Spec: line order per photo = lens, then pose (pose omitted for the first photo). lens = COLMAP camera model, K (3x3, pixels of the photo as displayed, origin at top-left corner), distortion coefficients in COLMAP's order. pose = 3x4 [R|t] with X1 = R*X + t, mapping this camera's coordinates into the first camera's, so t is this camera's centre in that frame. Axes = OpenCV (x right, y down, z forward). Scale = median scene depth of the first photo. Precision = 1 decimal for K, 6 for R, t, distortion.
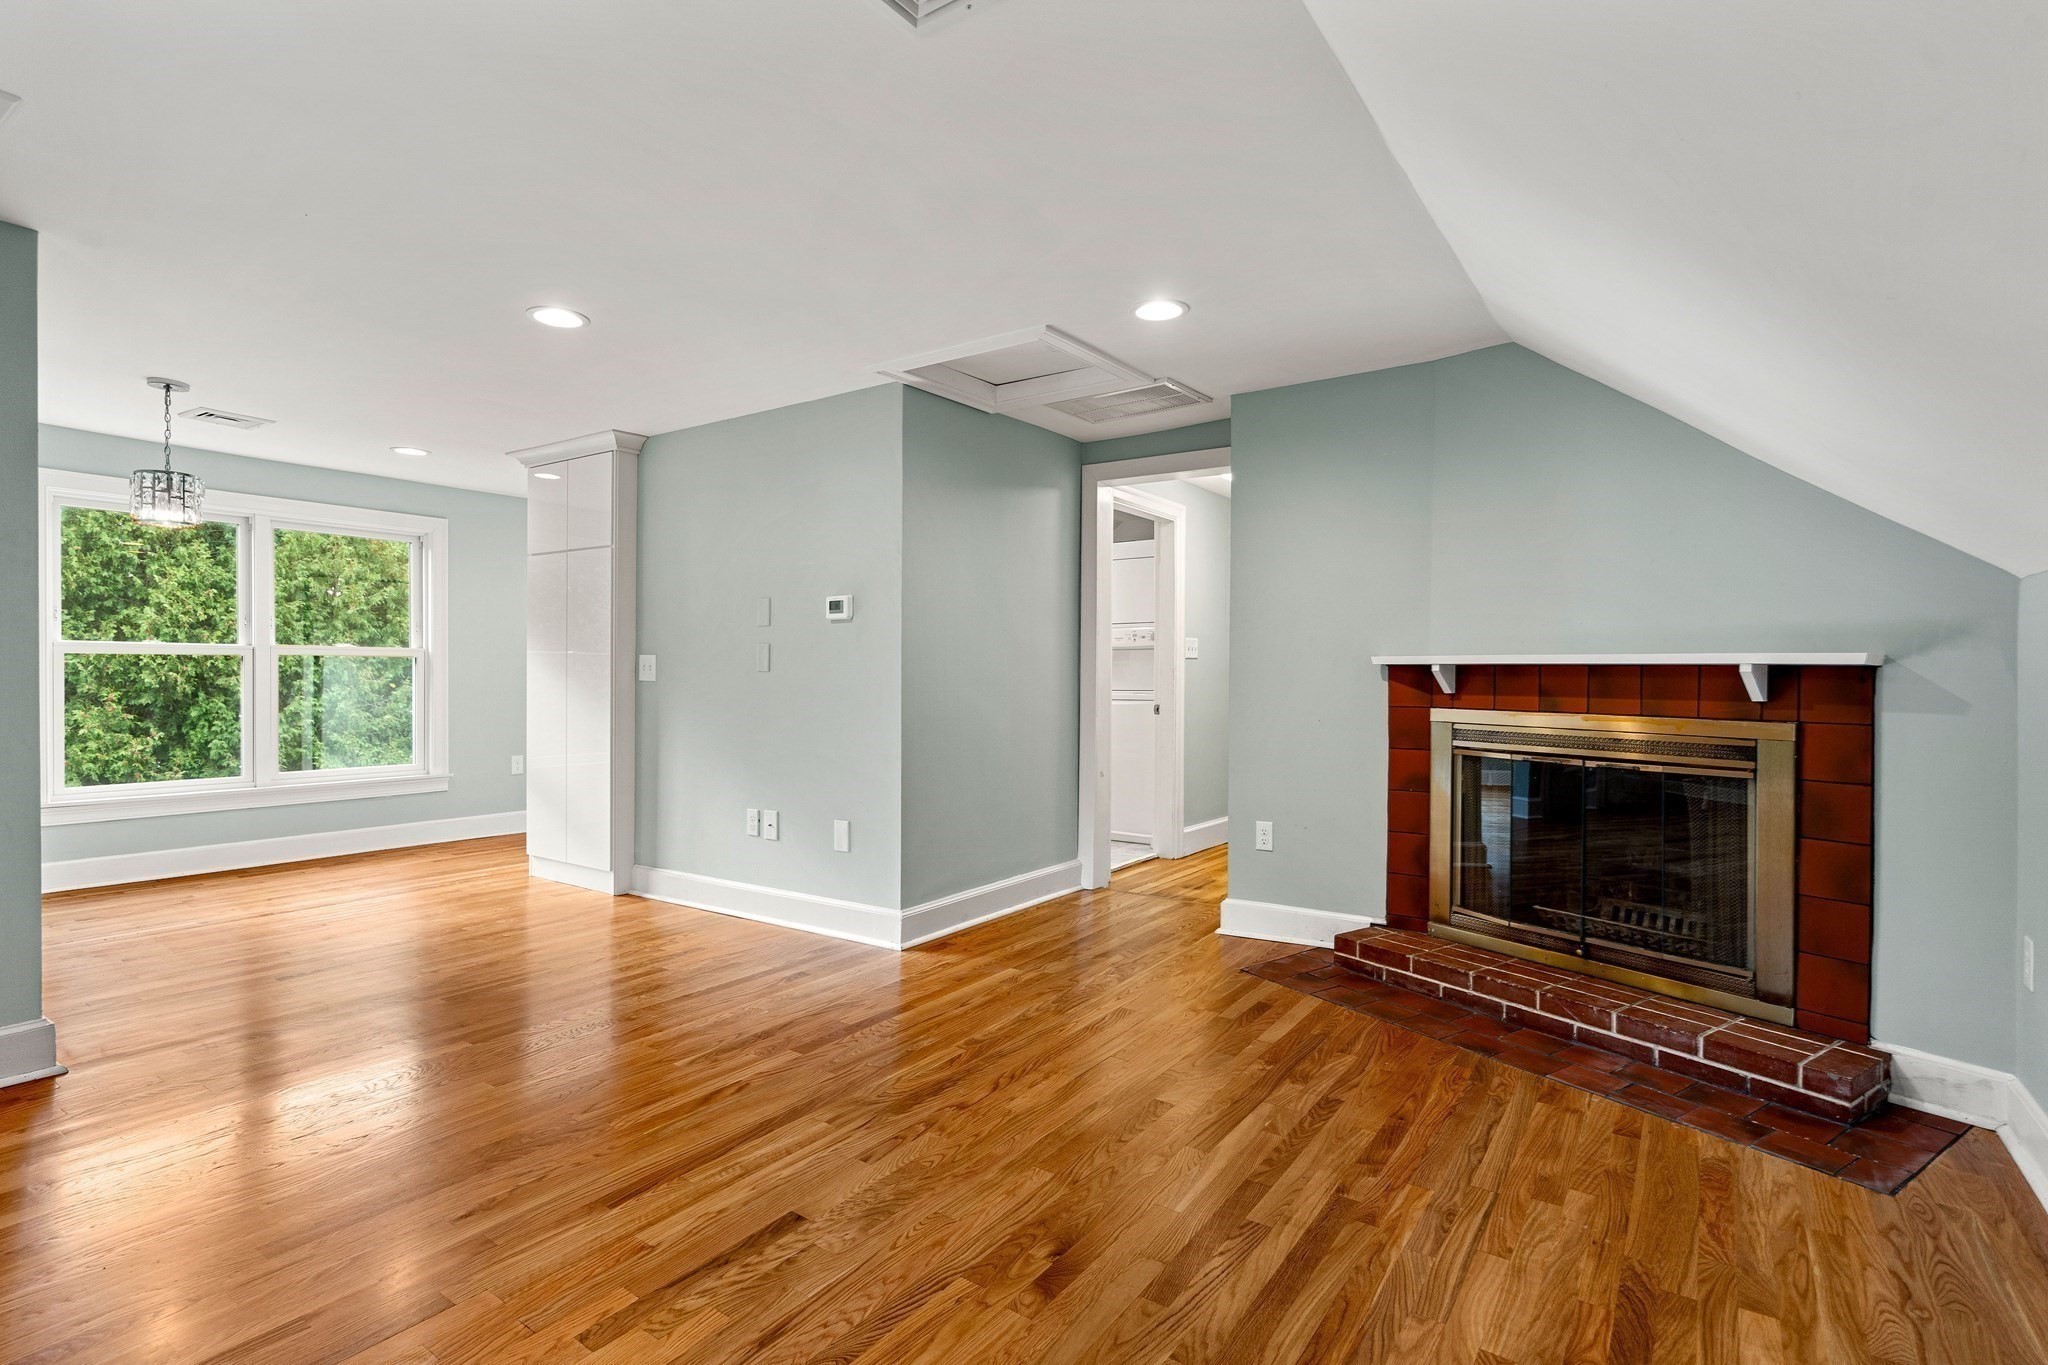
lens RADIAL K [[998.3, 0, 1023.0], [0, 998.3, 681.1], [0, 0, 1]] dist [0.002301, -0.000691]
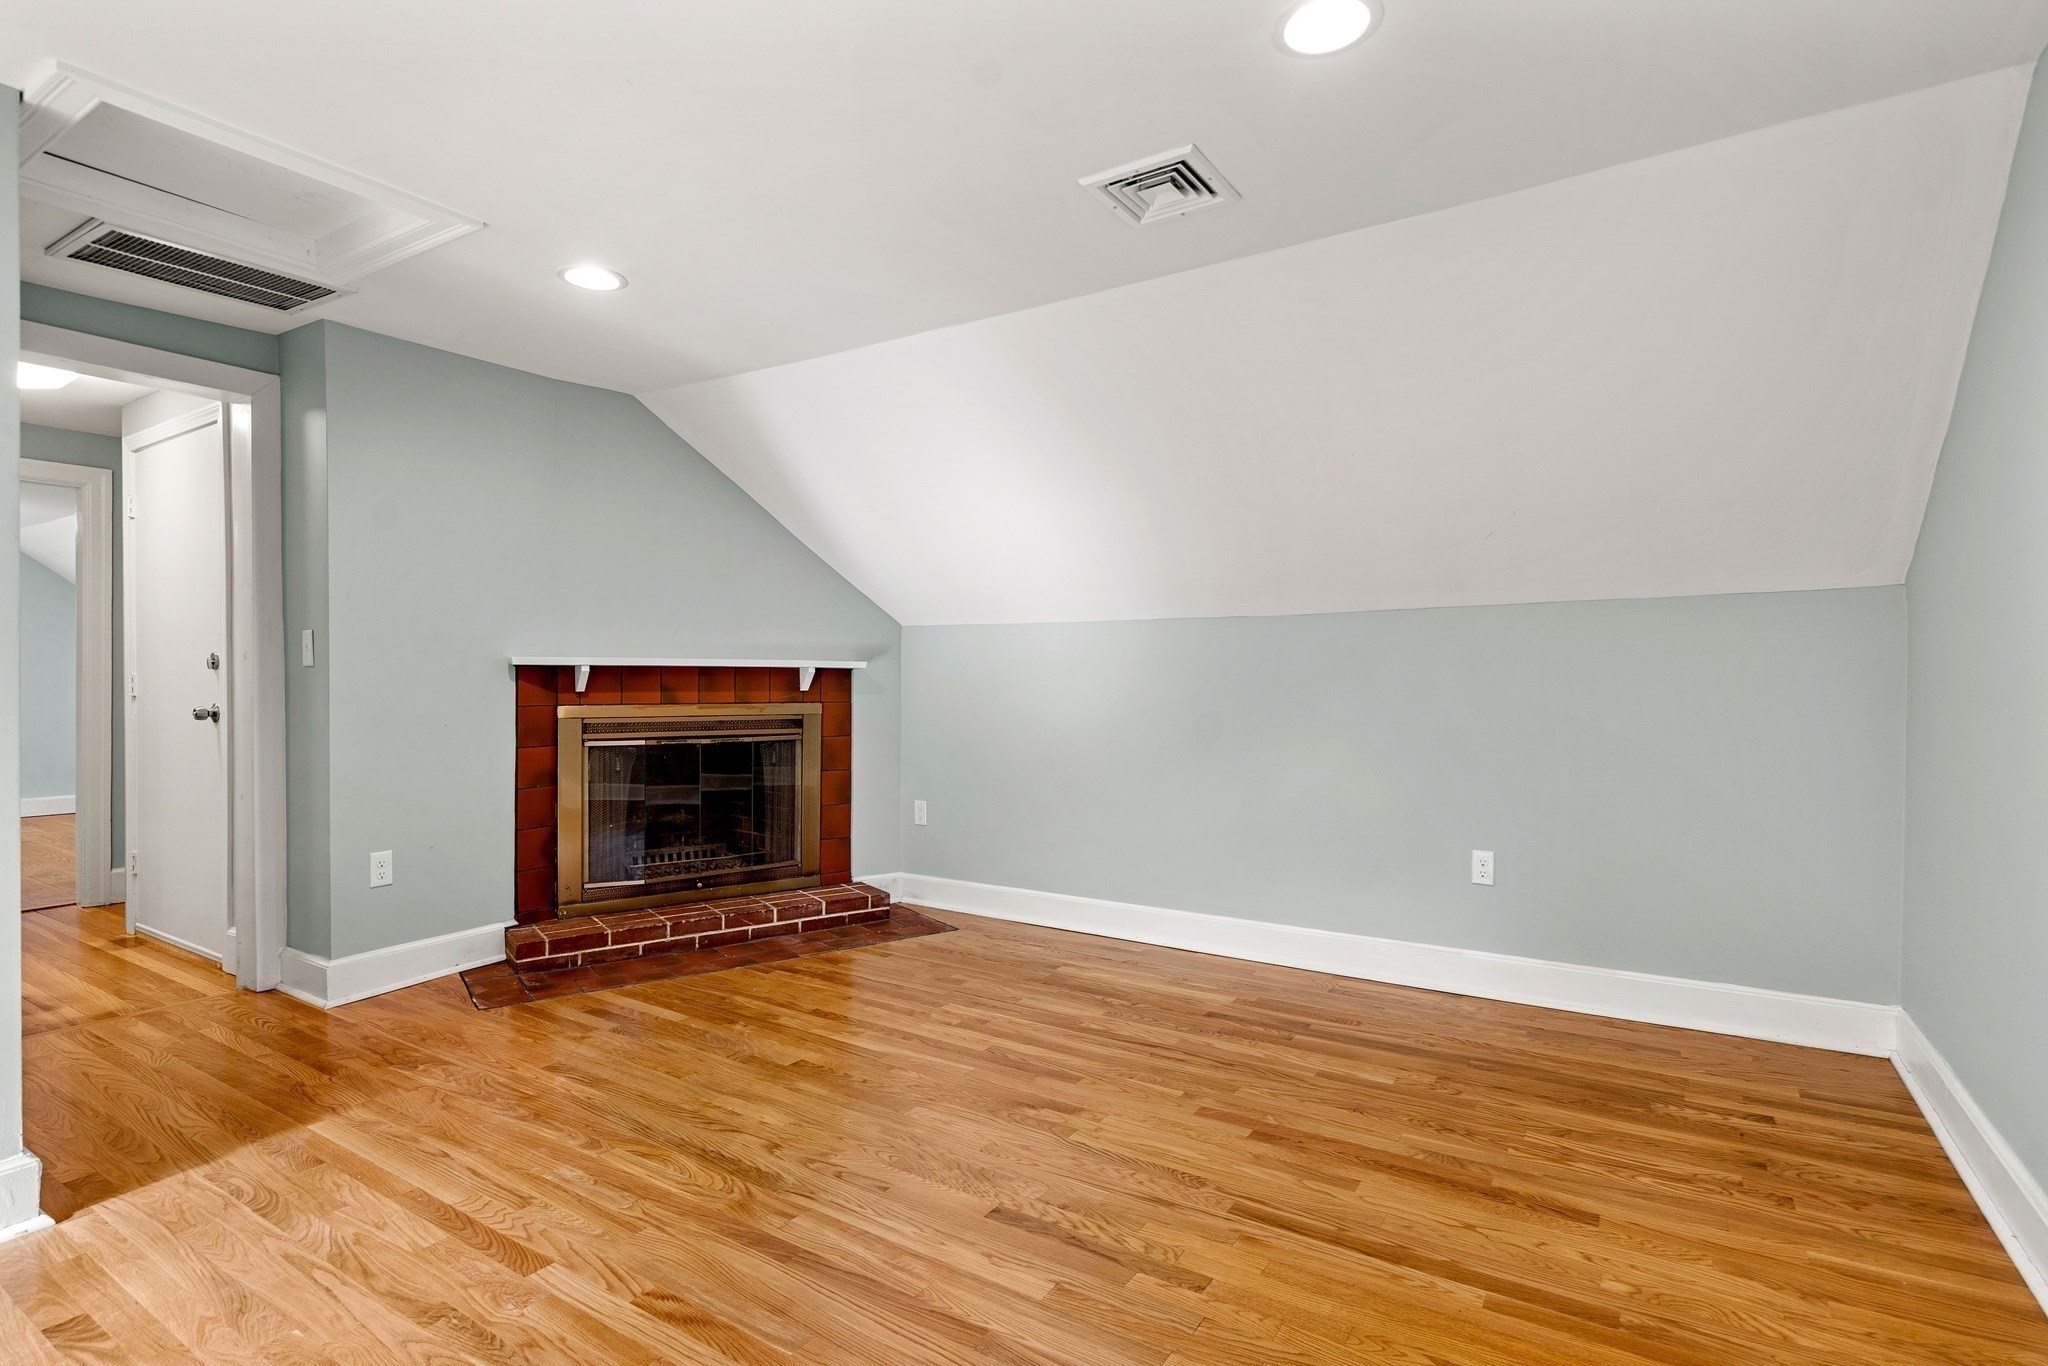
lens RADIAL K [[998.3, 0, 1023.0], [0, 998.3, 679.2], [0, 0, 1]] dist [0.002301, -0.000691]
pose [[-0.041784, -0.010816, 0.999068, -0.873018], [0.005695, 0.999923, 0.011064, -0.013498], [-0.999110, 0.006152, -0.041719, 0.710295]]
